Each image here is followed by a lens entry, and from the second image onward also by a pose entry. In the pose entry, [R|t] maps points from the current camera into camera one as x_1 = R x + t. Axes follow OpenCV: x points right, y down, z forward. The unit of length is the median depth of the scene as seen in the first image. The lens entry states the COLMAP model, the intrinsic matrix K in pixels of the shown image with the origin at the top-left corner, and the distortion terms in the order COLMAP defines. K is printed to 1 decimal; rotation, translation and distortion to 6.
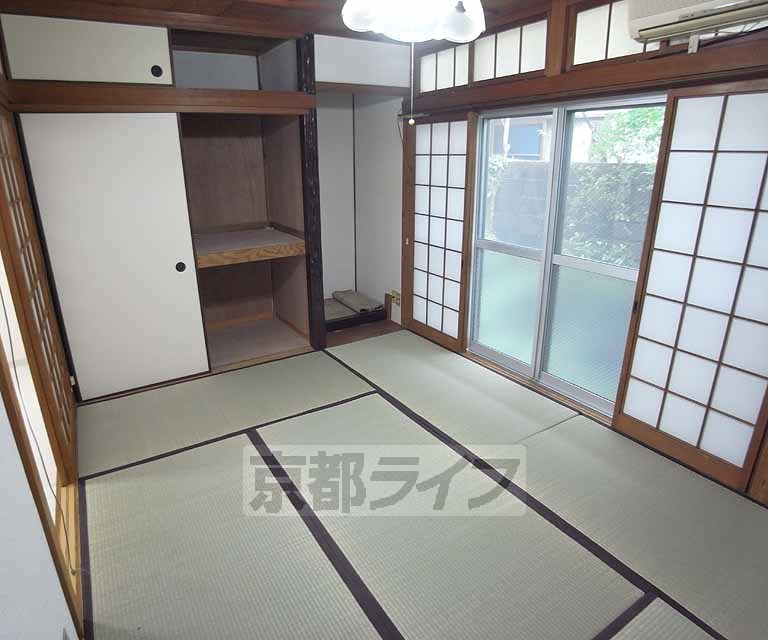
lens RADIAL K [[462.0, 0, 349.6], [0, 462.0, 310.2], [0, 0, 1]] dist [-0.062683, 0.021975]
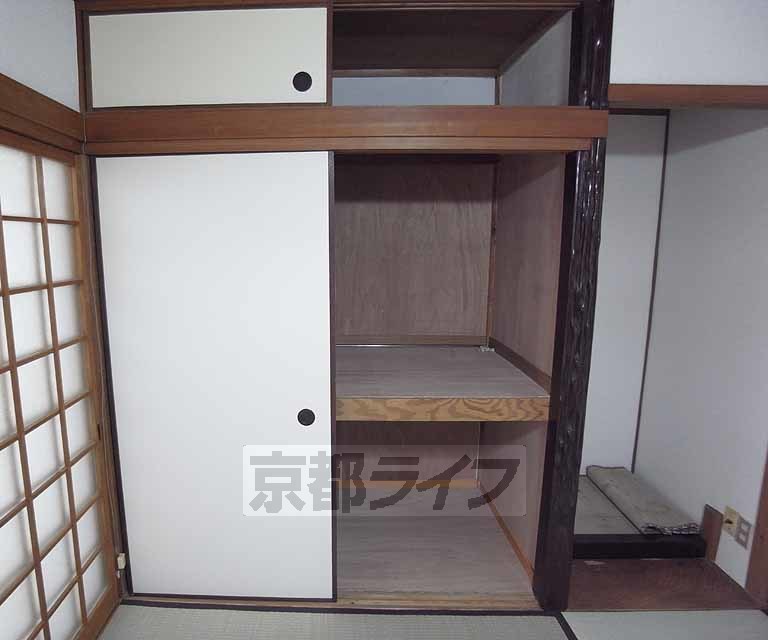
lens RADIAL K [[439.2, 0, 341.2], [0, 439.2, 297.6], [0, 0, 1]] dist [-0.061597, 0.012647]
pose [[0.856879, 0.088562, -0.507853, -0.063549], [-0.178505, 0.975162, -0.131130, -0.153860], [0.483626, 0.203017, 0.851405, 0.470539]]
